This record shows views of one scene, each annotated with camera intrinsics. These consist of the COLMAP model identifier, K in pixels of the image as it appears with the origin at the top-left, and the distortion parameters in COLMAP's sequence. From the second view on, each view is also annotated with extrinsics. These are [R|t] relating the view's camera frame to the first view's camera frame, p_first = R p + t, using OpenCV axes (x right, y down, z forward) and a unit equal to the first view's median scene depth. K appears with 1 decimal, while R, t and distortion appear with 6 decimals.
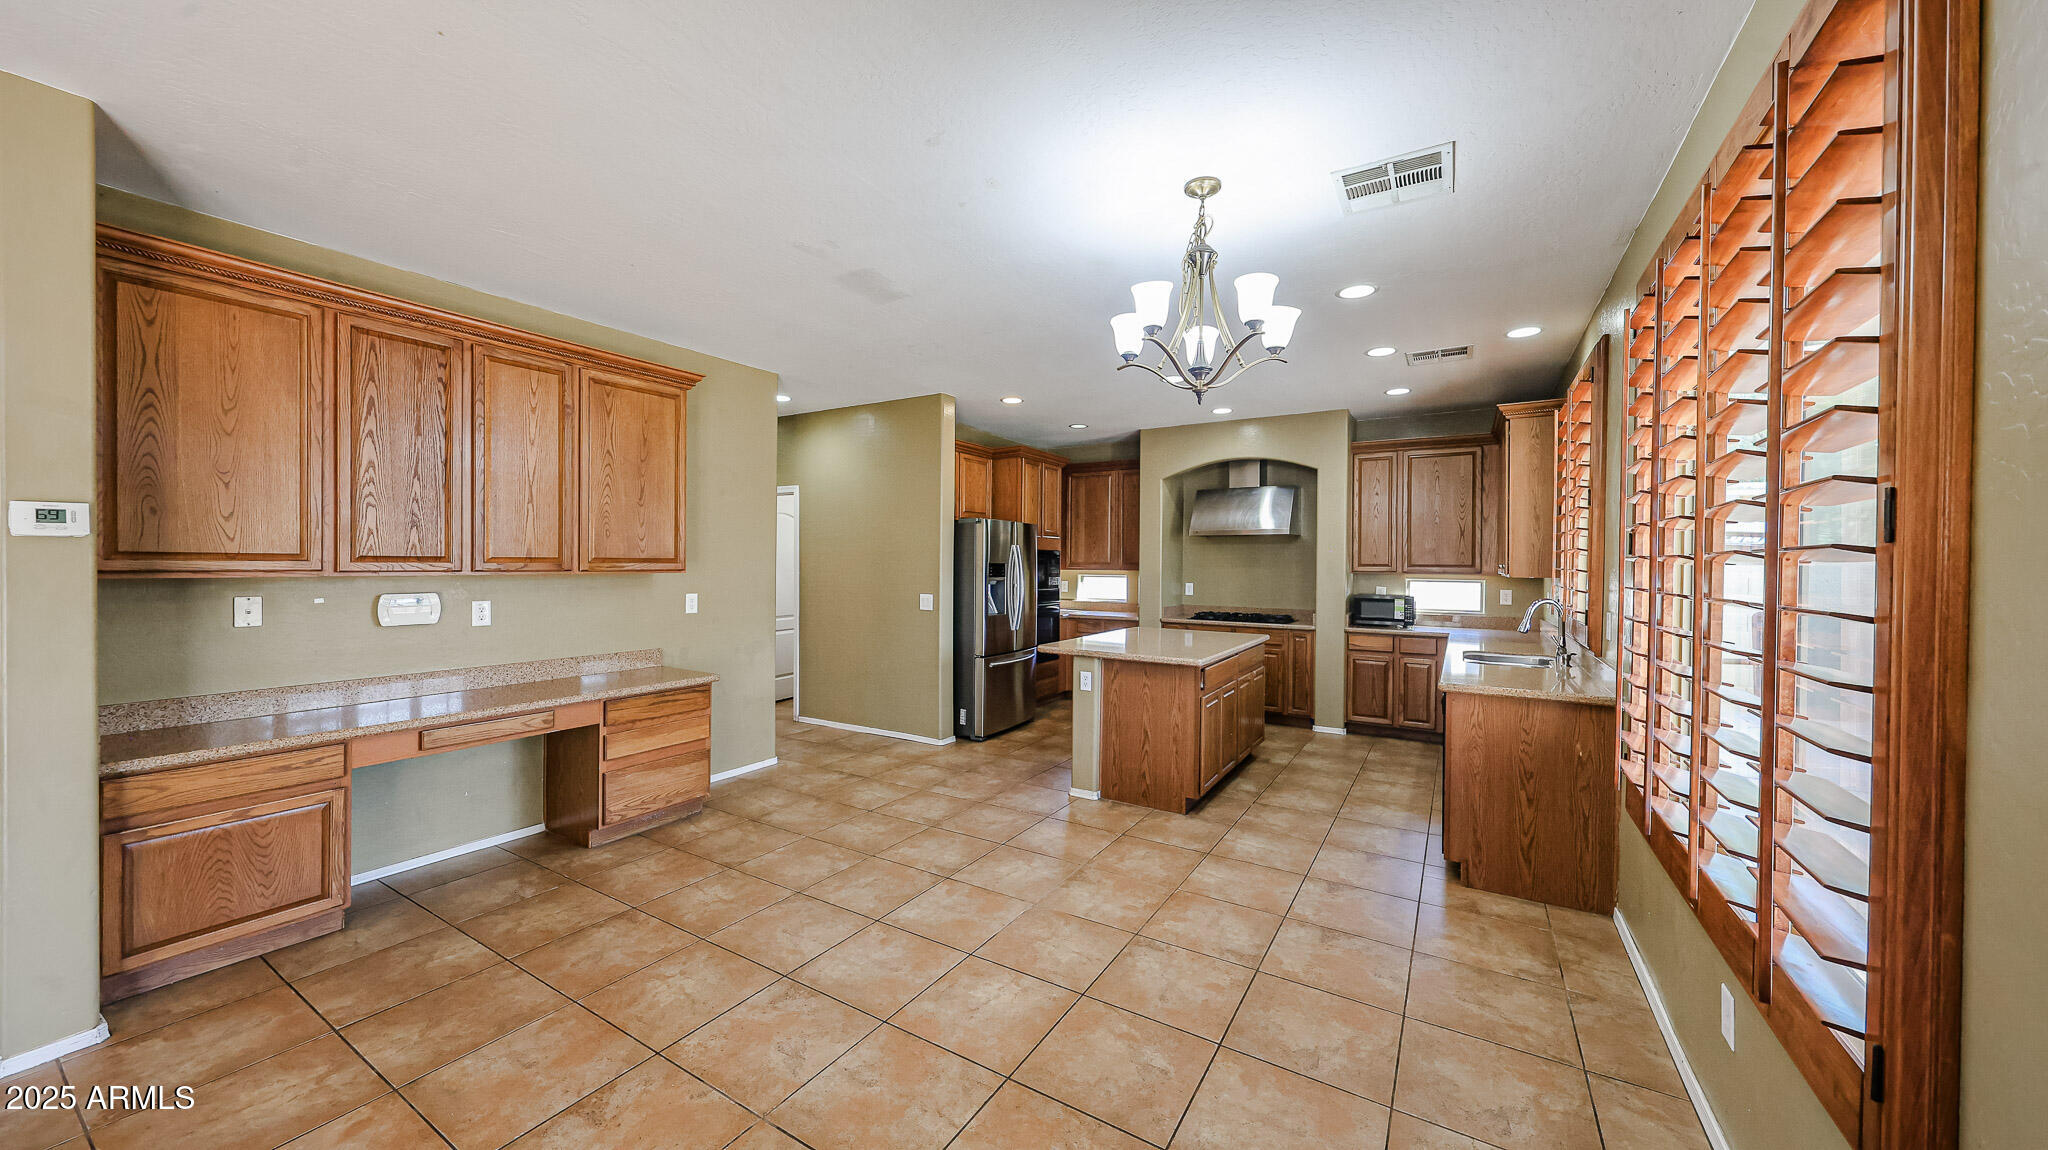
lens RADIAL K [[712.5, 0, 1026.0], [0, 712.5, 571.5], [0, 0, 1]] dist [0.000893, -0.000001]
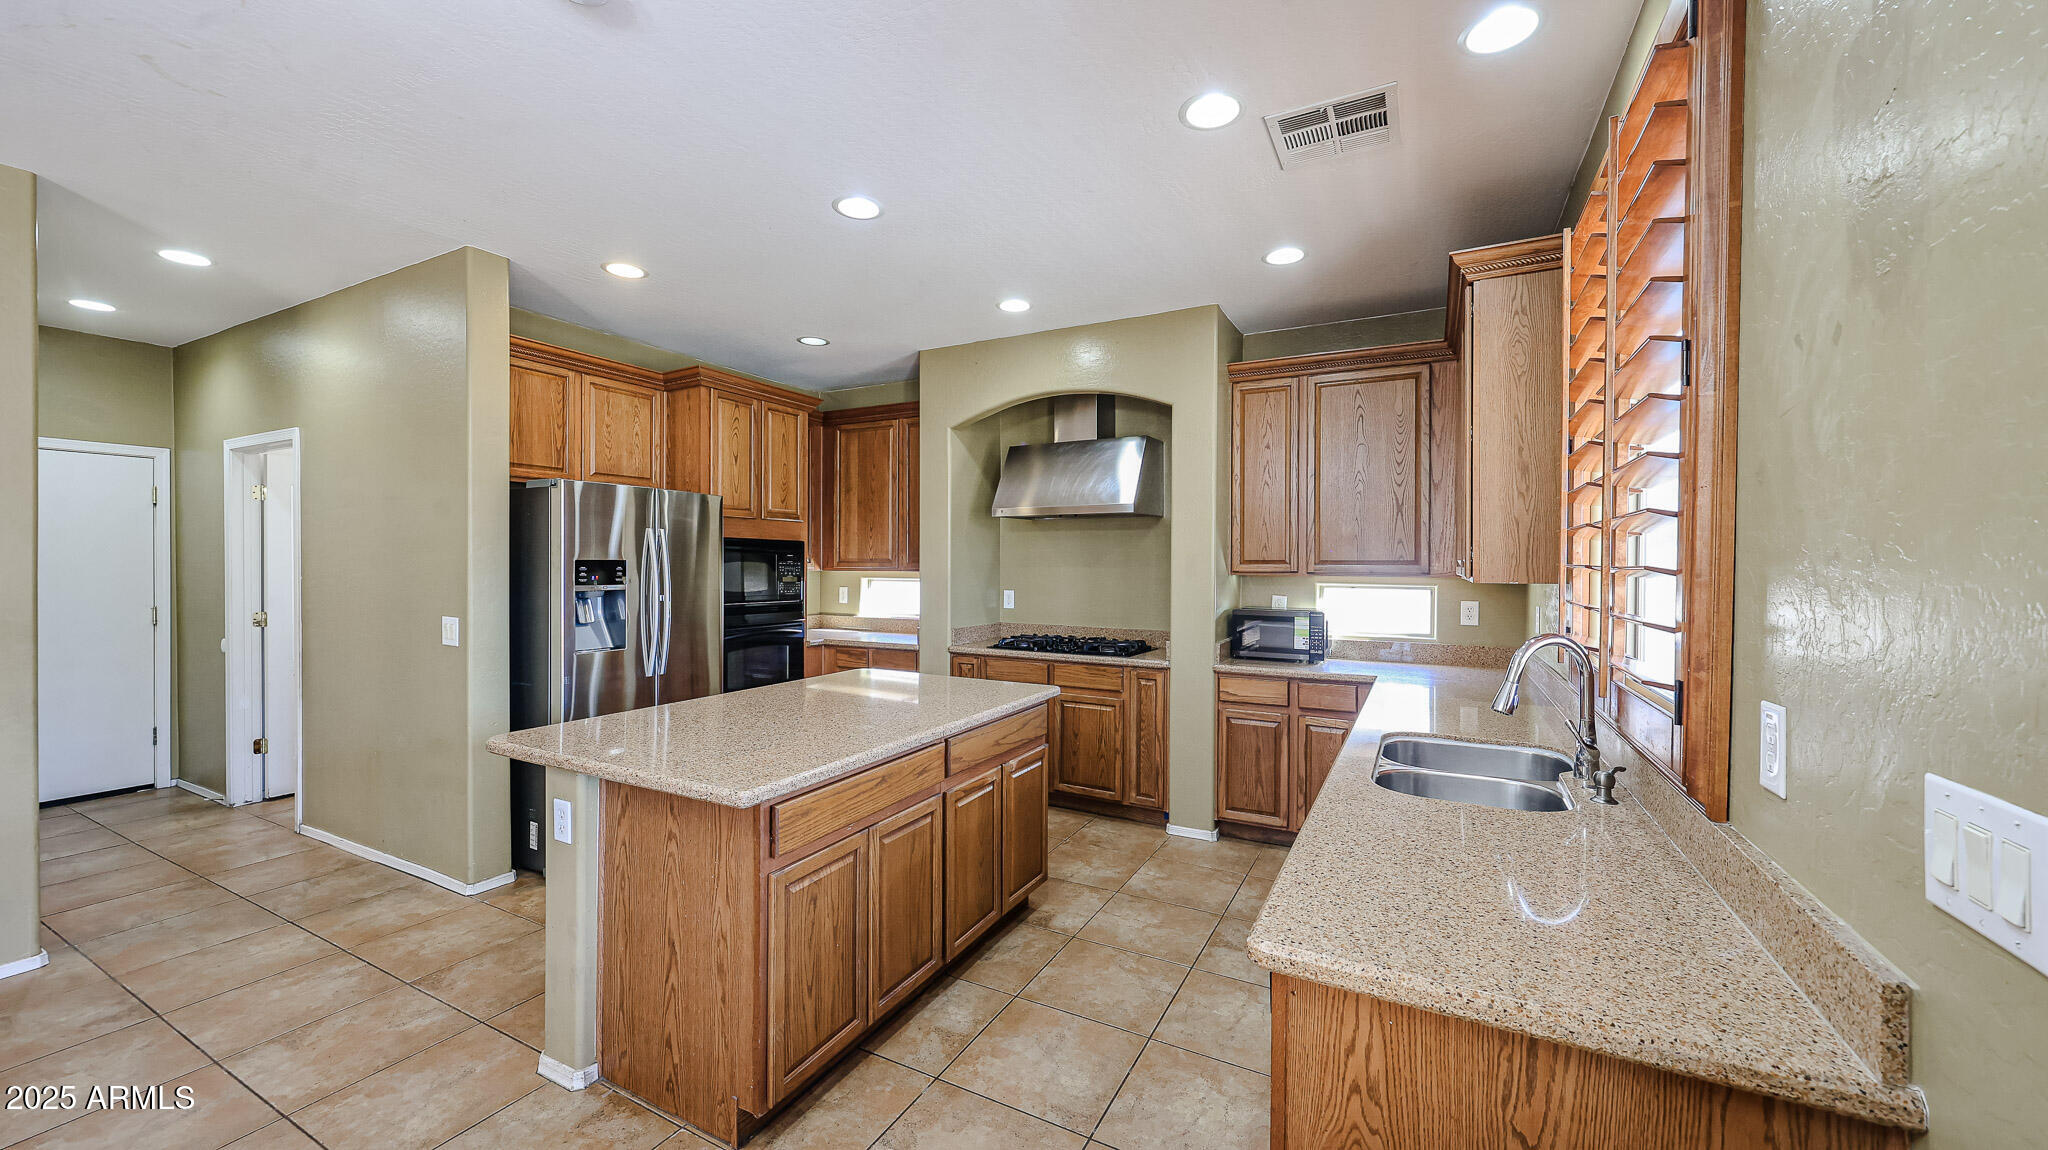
lens RADIAL K [[736.0, 0, 1040.1], [0, 736.0, 573.7], [0, 0, 1]] dist [0.001082, 0.000106]
pose [[0.998233, -0.004584, 0.059238, 0.262545], [0.004402, 0.999985, 0.003189, -0.001220], [-0.059252, -0.002922, 0.998239, 0.383510]]
